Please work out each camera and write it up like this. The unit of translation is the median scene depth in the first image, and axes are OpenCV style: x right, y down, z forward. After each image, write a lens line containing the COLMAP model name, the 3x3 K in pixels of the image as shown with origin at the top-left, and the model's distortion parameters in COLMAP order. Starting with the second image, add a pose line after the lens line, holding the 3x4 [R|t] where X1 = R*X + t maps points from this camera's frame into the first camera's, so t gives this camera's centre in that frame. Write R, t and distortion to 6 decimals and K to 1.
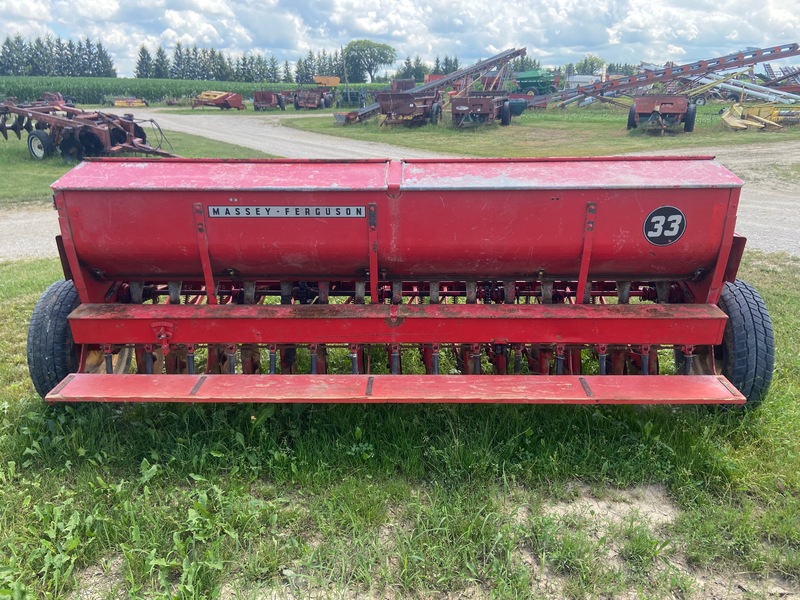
lens RADIAL K [[615.4, 0, 400.0], [0, 615.4, 300.0], [0, 0, 1]] dist [0.123666, -0.156448]
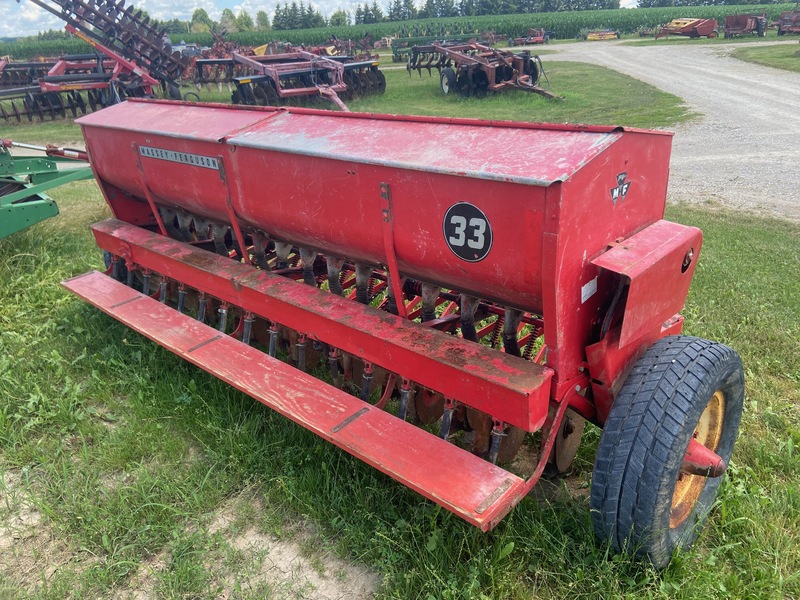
lens RADIAL K [[615.4, 0, 400.0], [0, 615.4, 300.0], [0, 0, 1]] dist [0.123666, -0.156448]
pose [[0.734511, 0.234105, -0.636937, 0.798986], [-0.171394, 0.972177, 0.159671, -0.139759], [0.656596, -0.008113, 0.754199, 0.455673]]
